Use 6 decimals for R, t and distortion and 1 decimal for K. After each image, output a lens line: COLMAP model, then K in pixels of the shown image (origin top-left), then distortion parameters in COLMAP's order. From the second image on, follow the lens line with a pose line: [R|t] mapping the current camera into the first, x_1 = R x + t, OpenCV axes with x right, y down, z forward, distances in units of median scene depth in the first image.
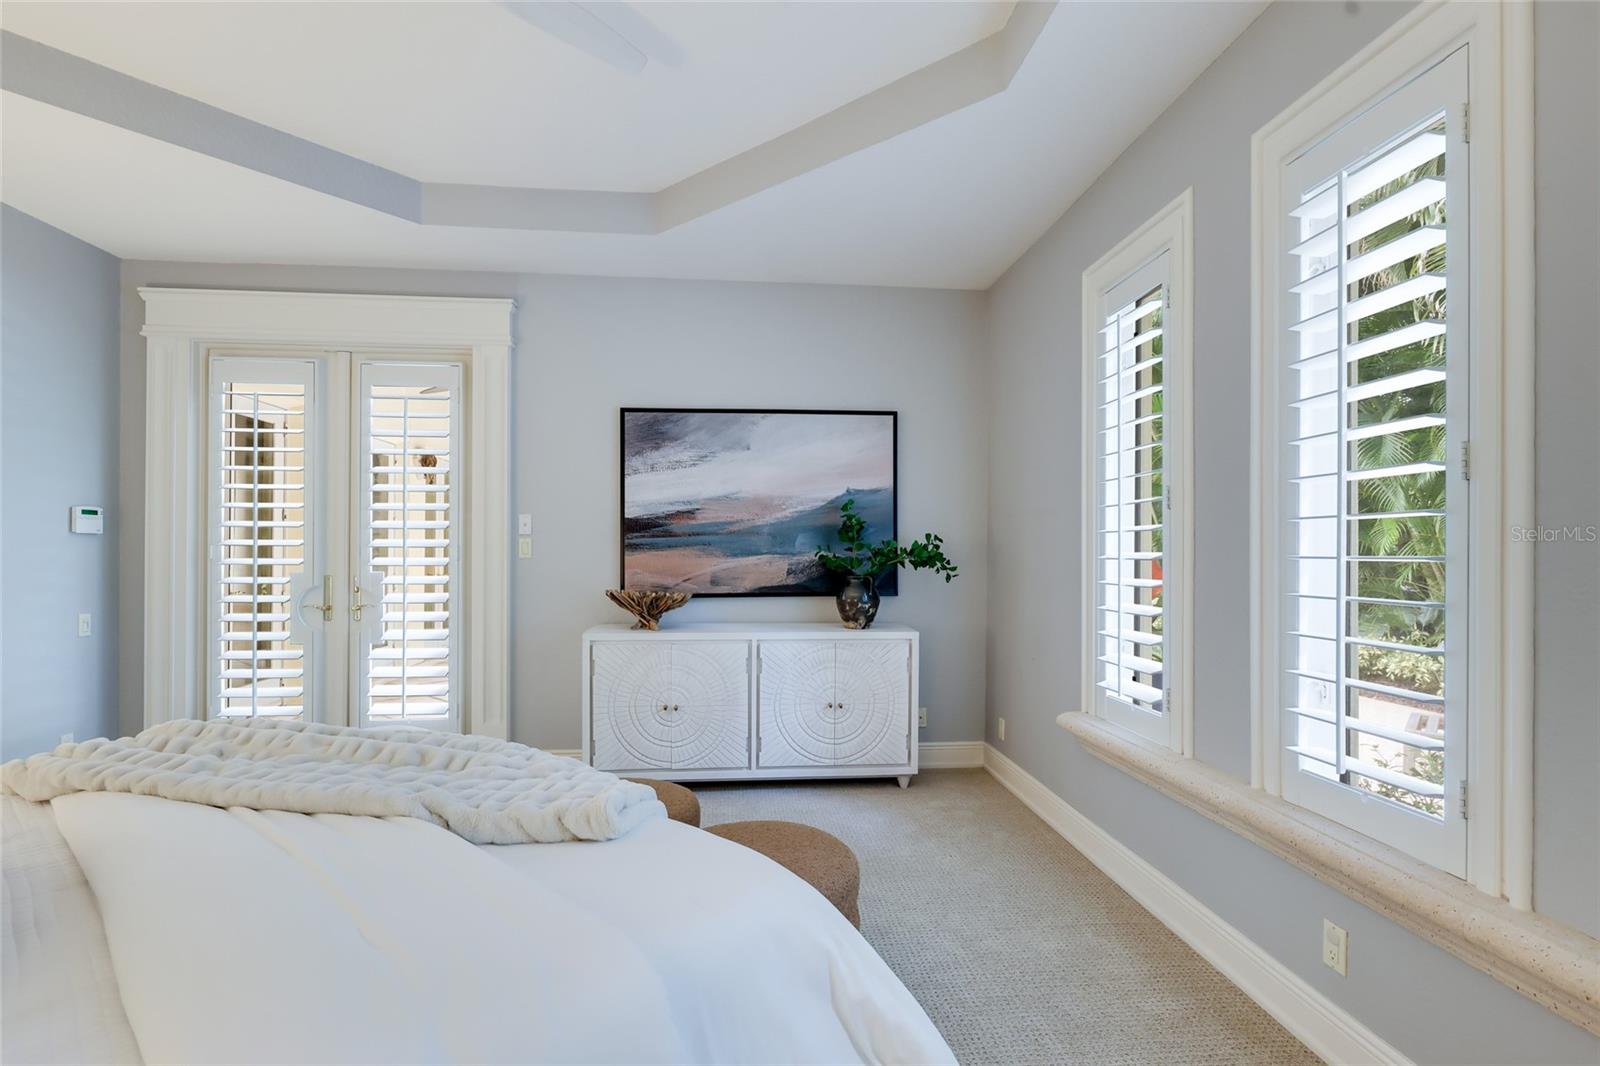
lens RADIAL K [[753.1, 0, 802.3], [0, 753.1, 545.7], [0, 0, 1]] dist [0.000712, 0.000574]
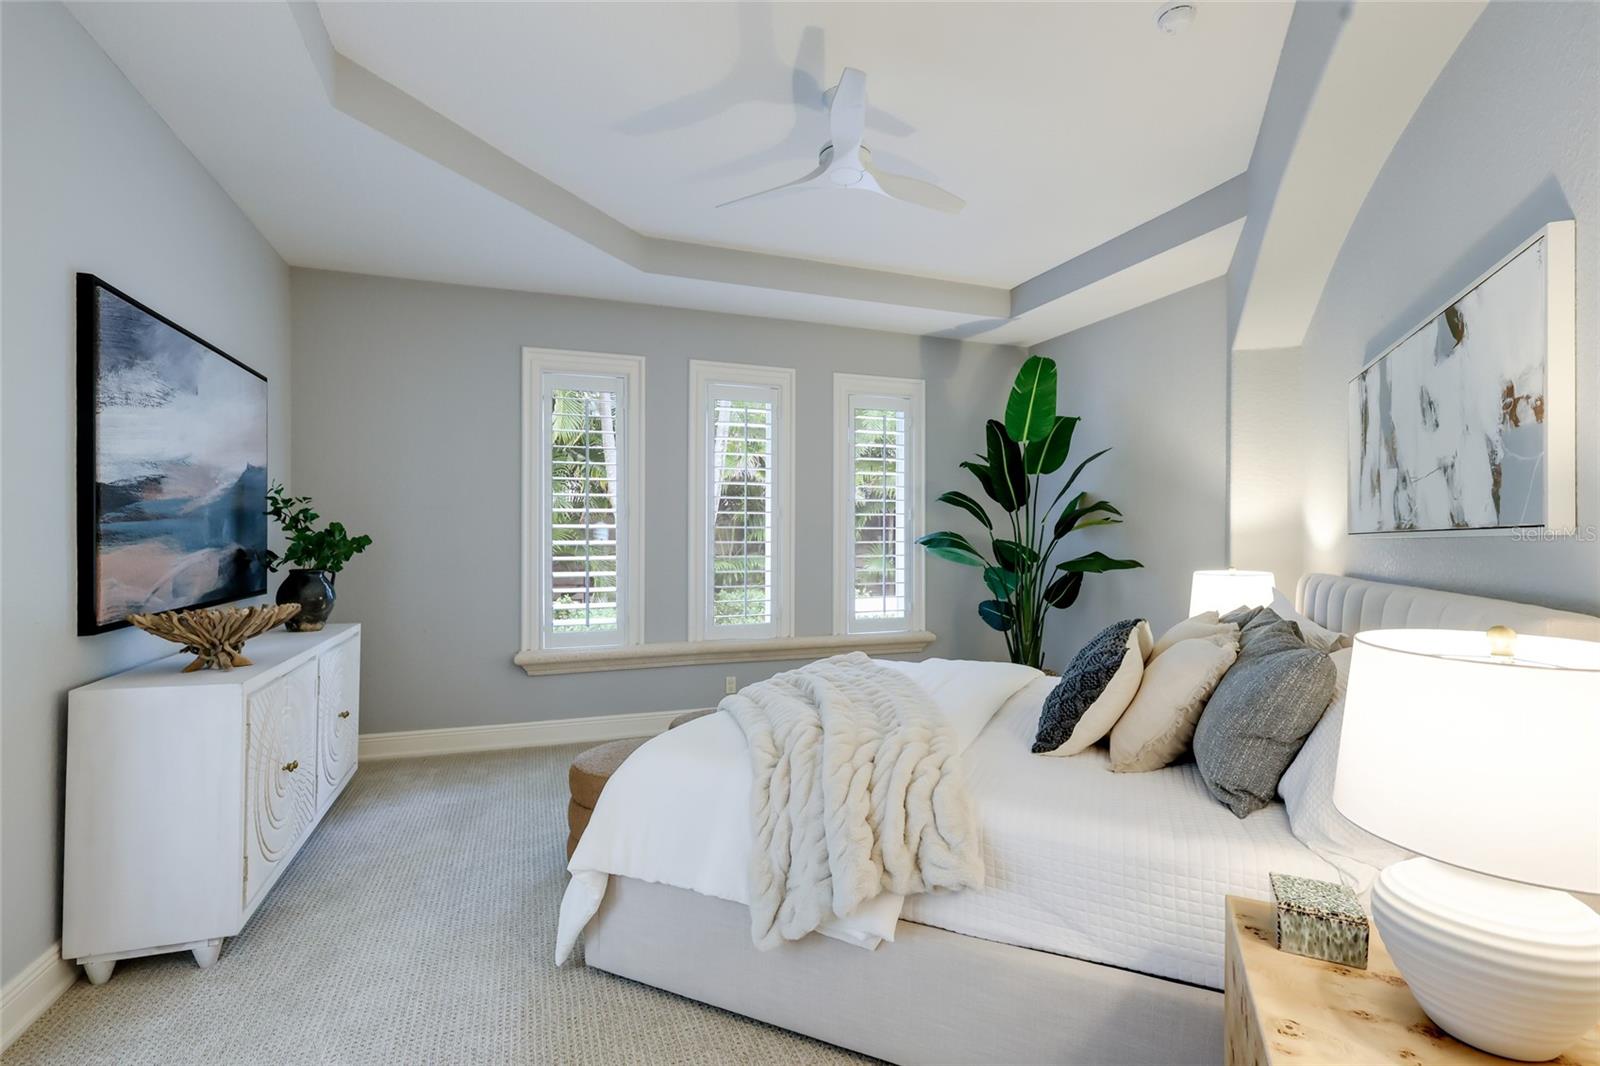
lens RADIAL K [[753.1, 0, 802.6], [0, 753.1, 532.7], [0, 0, 1]] dist [0.000712, 0.000574]
pose [[-0.263068, 0.002864, 0.964773, -0.883191], [-0.004592, 0.999981, -0.004220, -0.001943], [-0.964766, -0.005540, -0.263050, 0.654831]]
